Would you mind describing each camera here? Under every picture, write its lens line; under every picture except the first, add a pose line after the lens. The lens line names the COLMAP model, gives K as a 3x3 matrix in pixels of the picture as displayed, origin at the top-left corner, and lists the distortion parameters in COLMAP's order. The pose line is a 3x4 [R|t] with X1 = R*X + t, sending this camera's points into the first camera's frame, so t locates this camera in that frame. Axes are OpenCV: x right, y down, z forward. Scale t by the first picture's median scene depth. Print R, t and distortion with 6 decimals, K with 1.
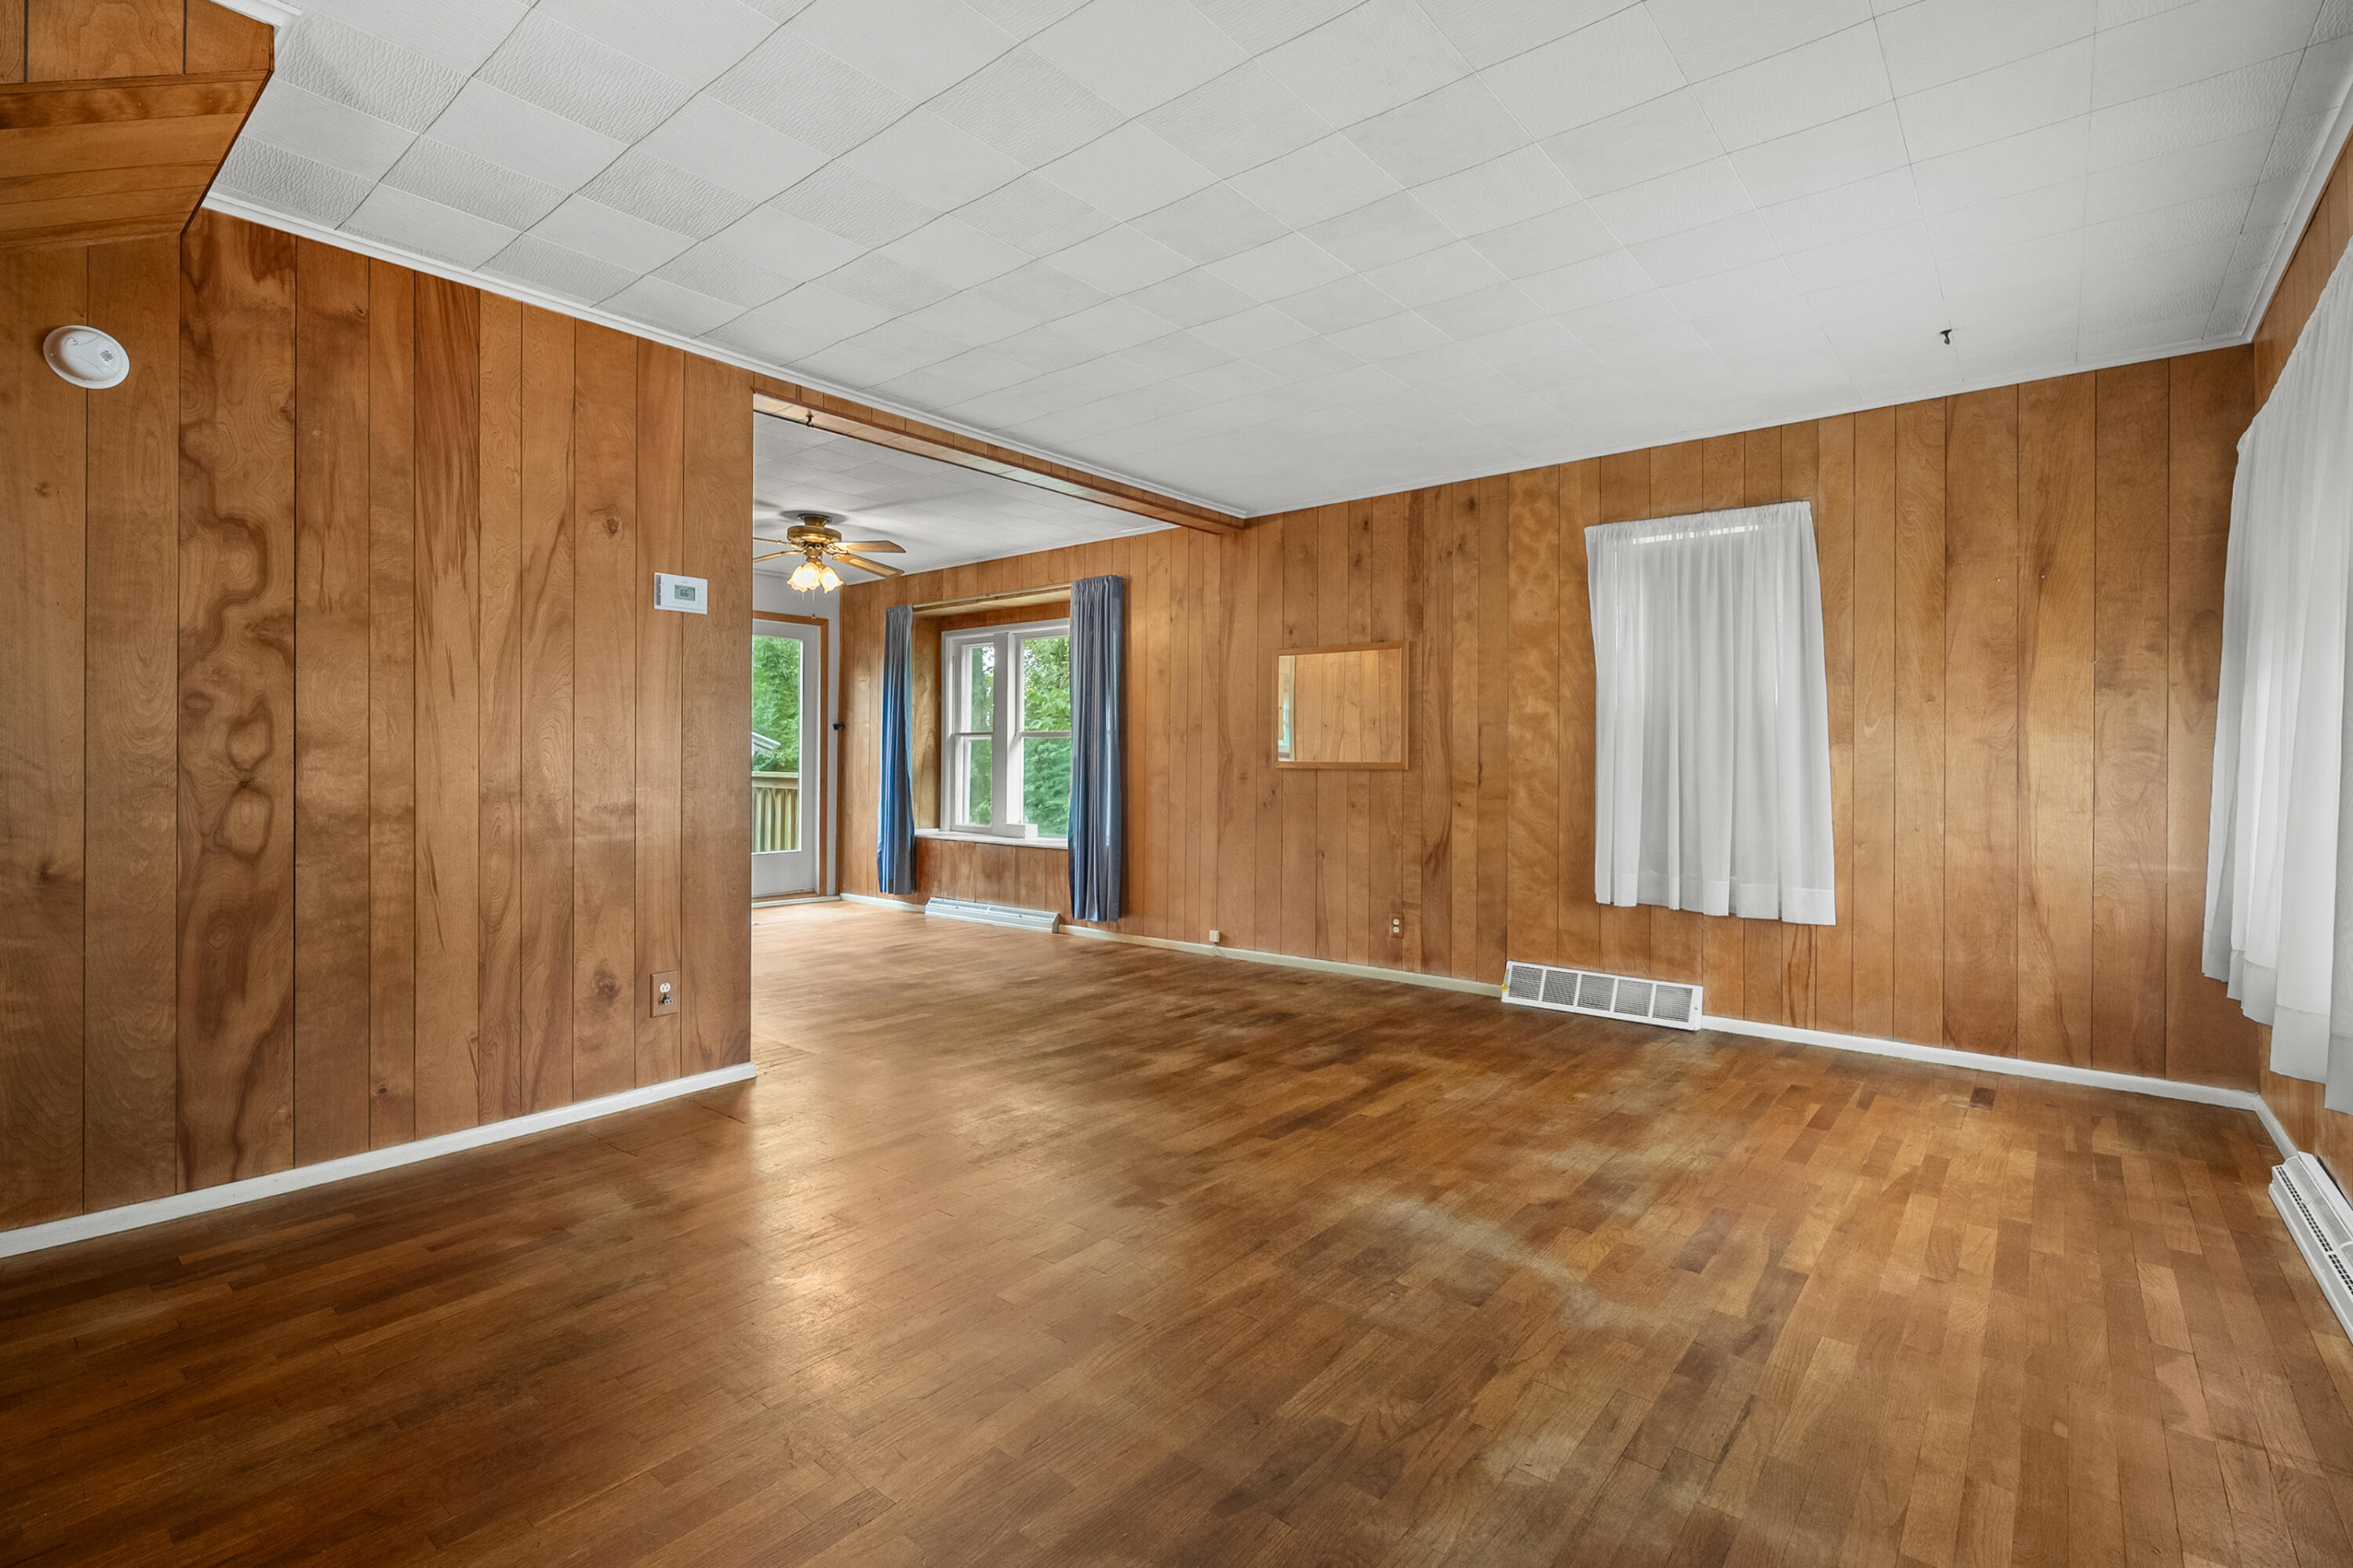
lens RADIAL K [[1069.4, 0, 1165.2], [0, 1069.4, 758.8], [0, 0, 1]] dist [-0.007895, 0.002359]
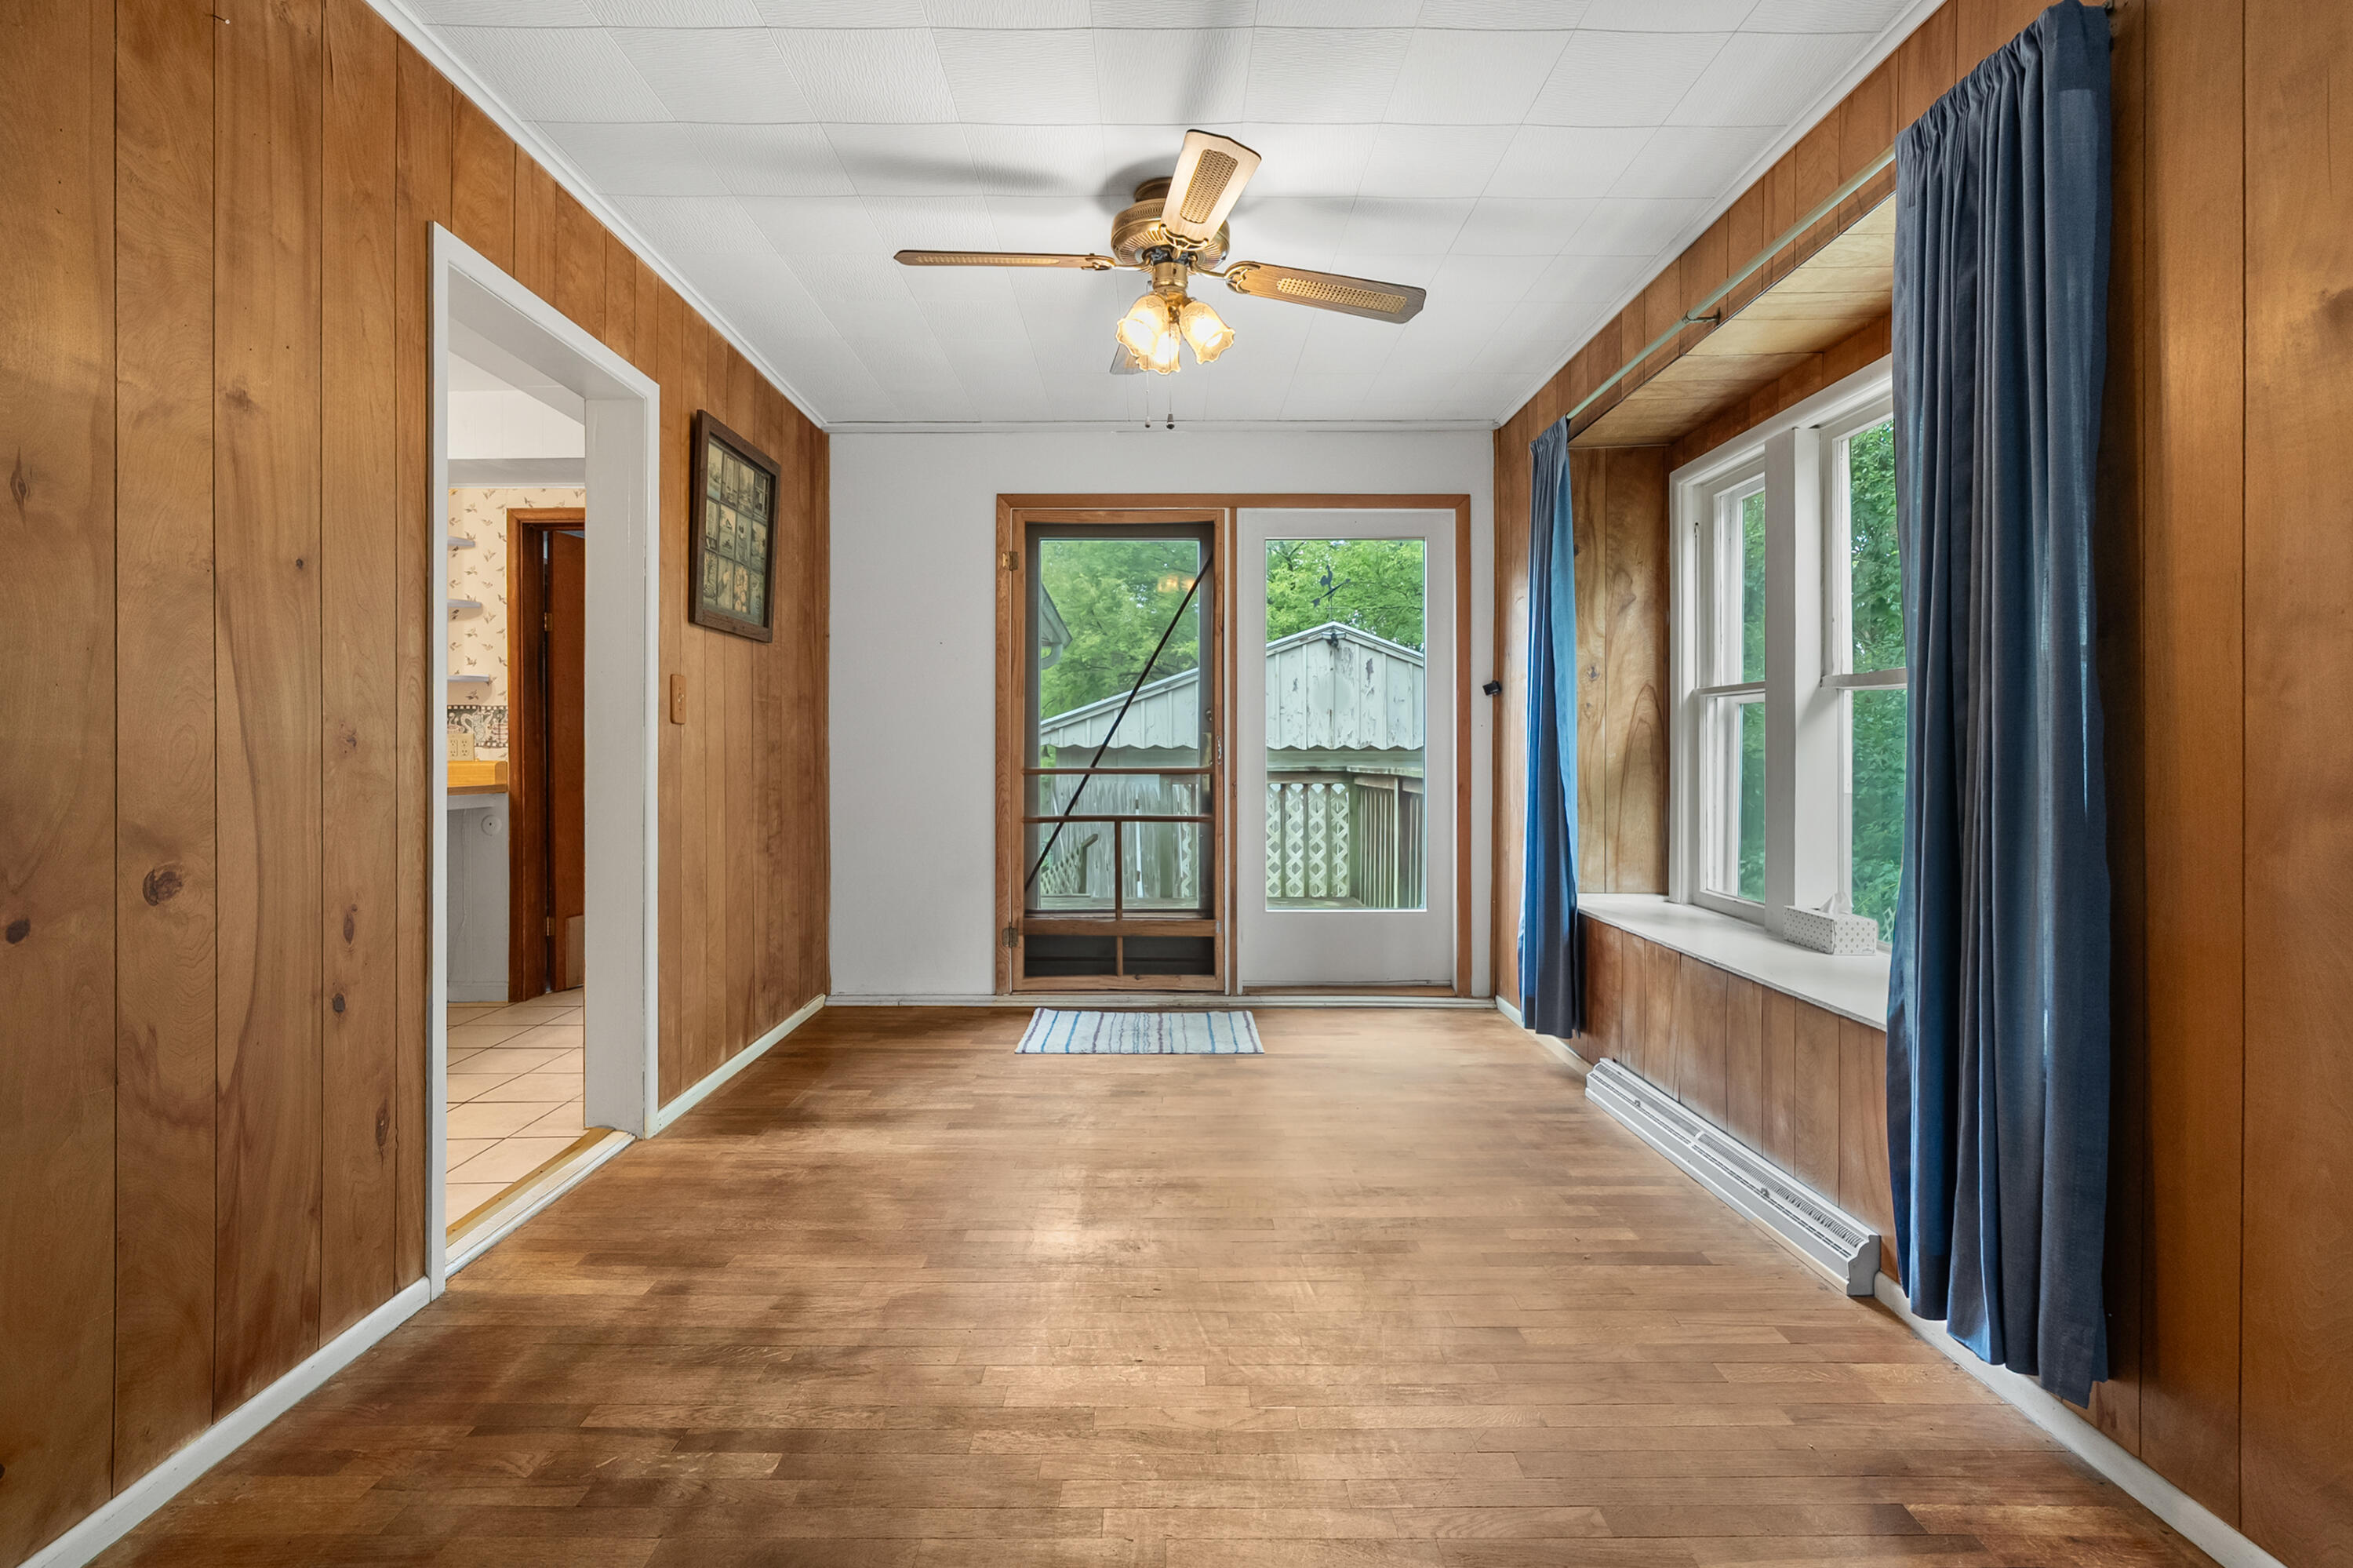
lens RADIAL K [[1069.4, 0, 1160.9], [0, 1069.4, 749.1], [0, 0, 1]] dist [-0.007895, 0.002359]
pose [[0.640877, -0.006561, -0.767616, 0.014815], [0.003641, 0.999978, -0.005507, 0.008368], [0.767635, 0.000735, 0.640887, 1.513136]]
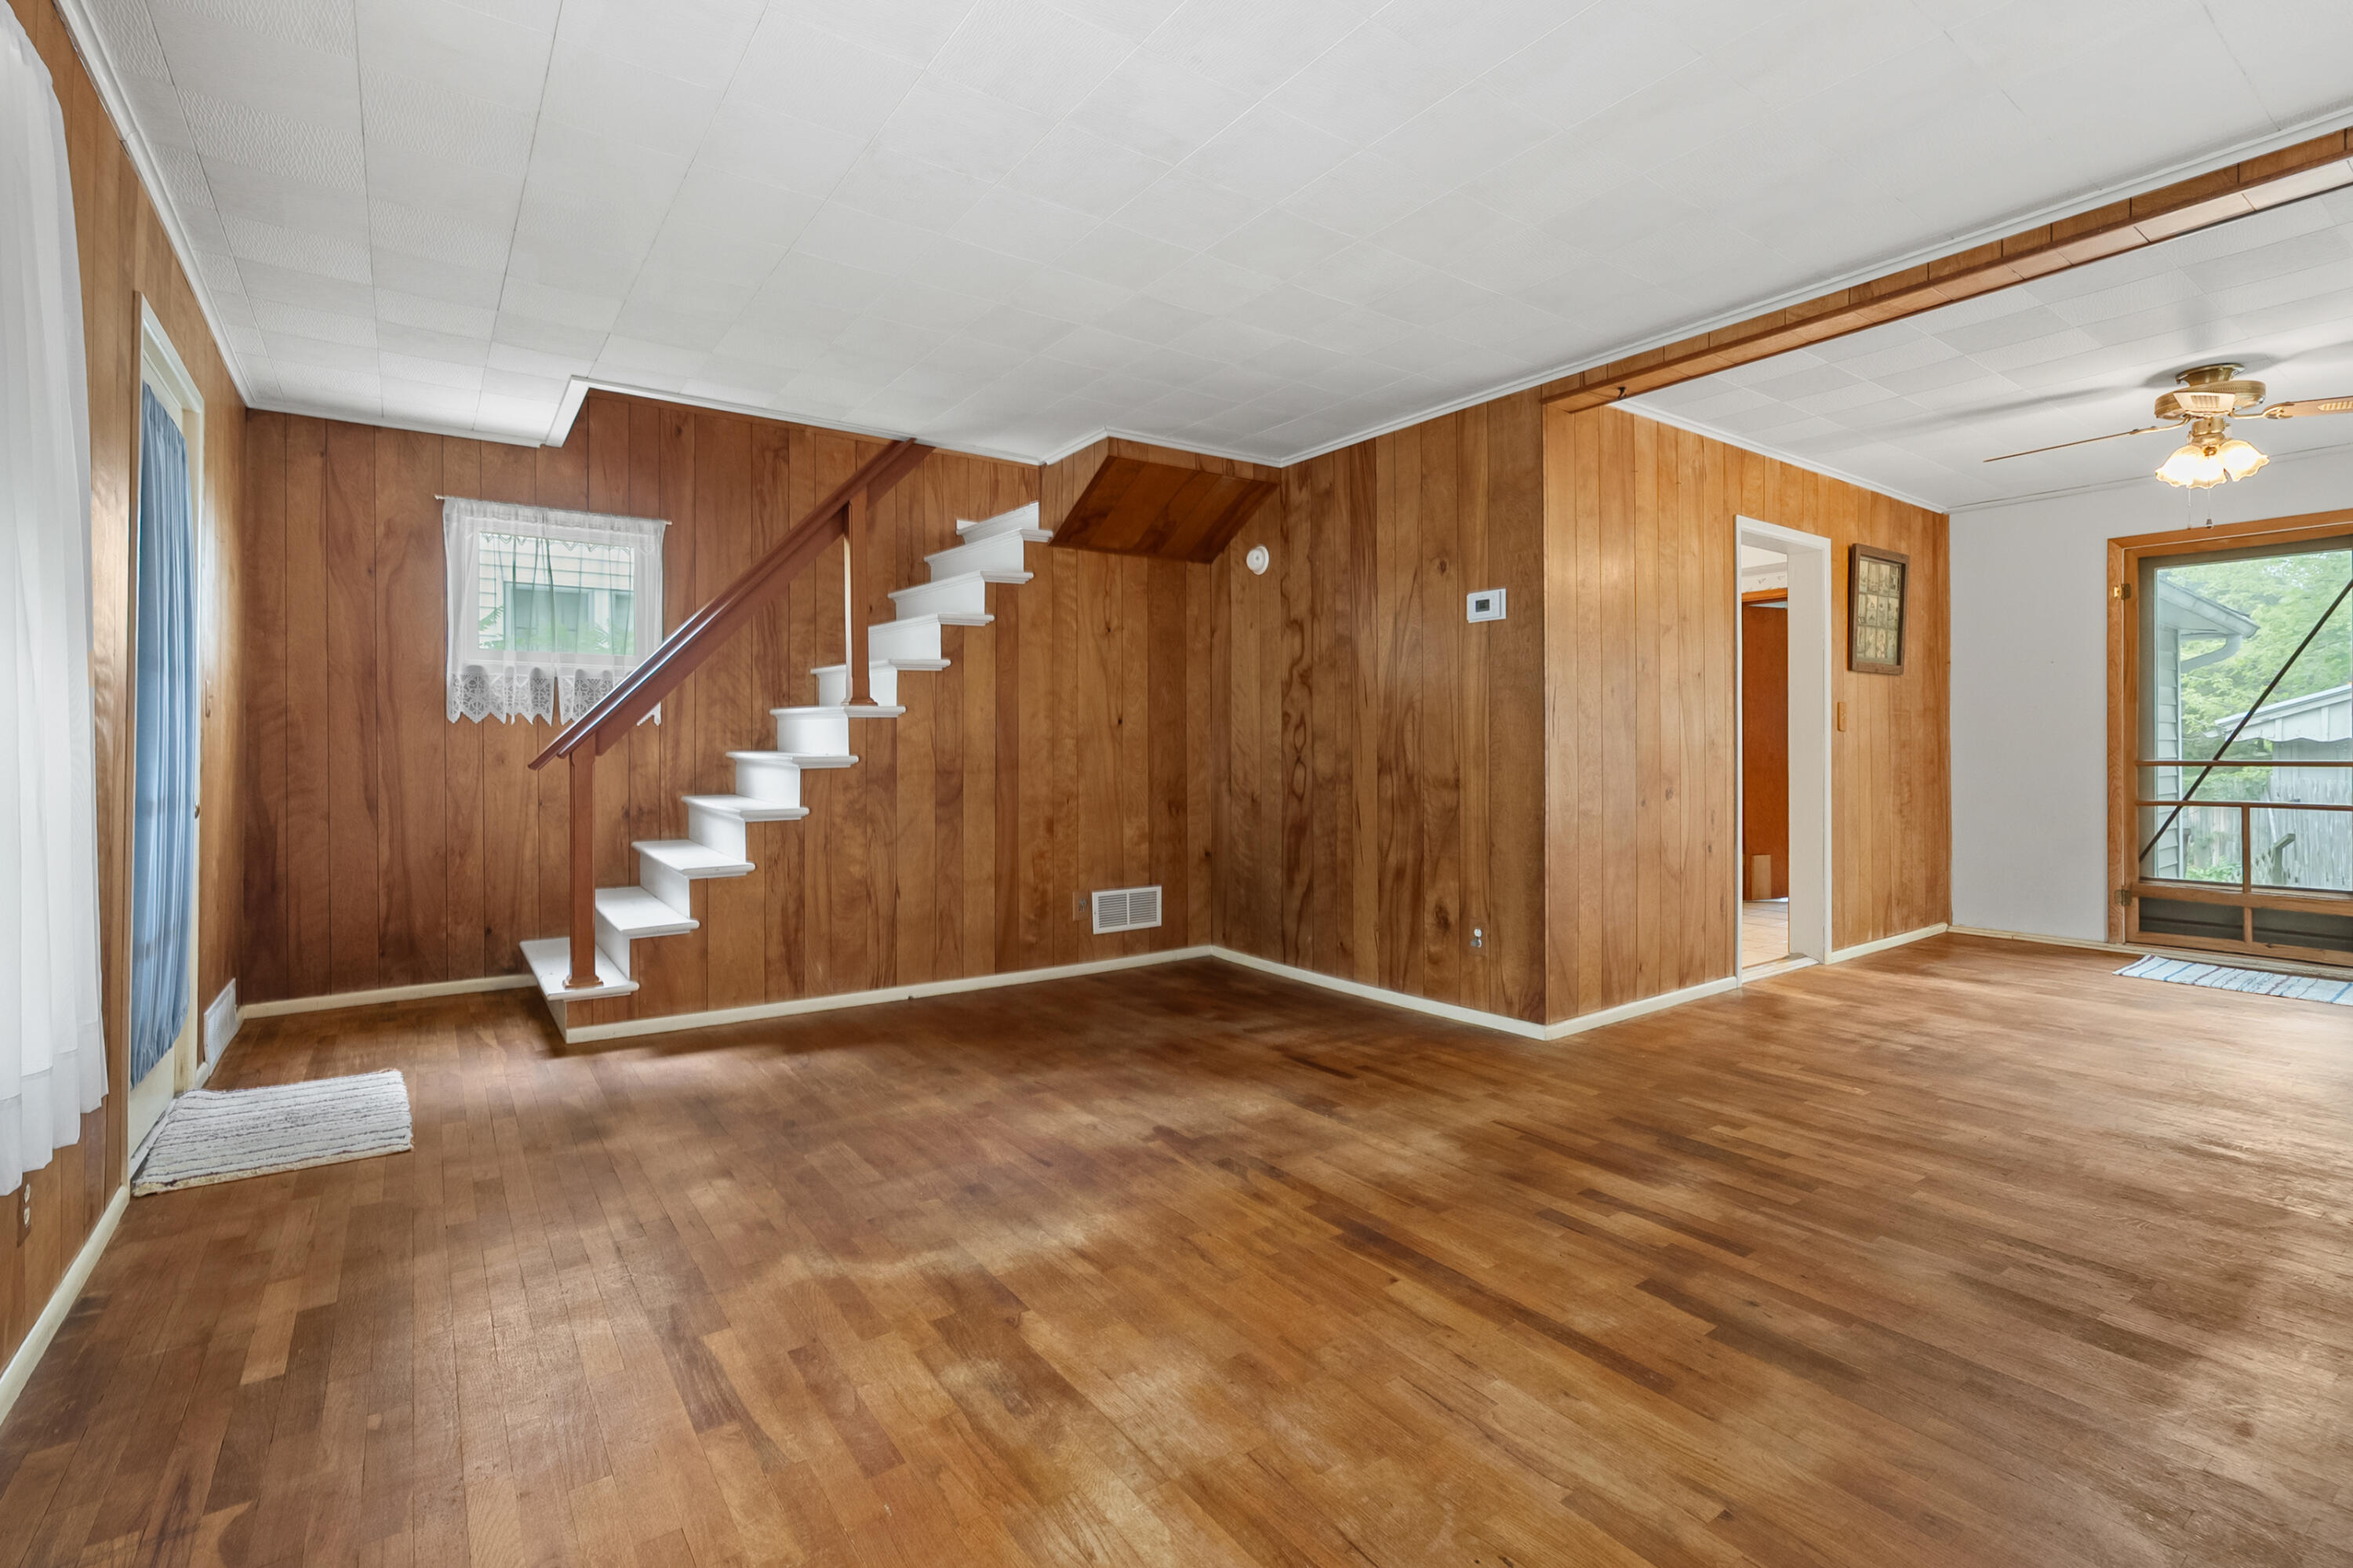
lens RADIAL K [[1069.4, 0, 1178.5], [0, 1069.4, 745.0], [0, 0, 1]] dist [-0.007895, 0.002359]
pose [[-0.242190, -0.007363, -0.970201, 0.955501], [0.001232, 0.999968, -0.007896, 0.012404], [0.970228, -0.003108, -0.242173, 1.156962]]
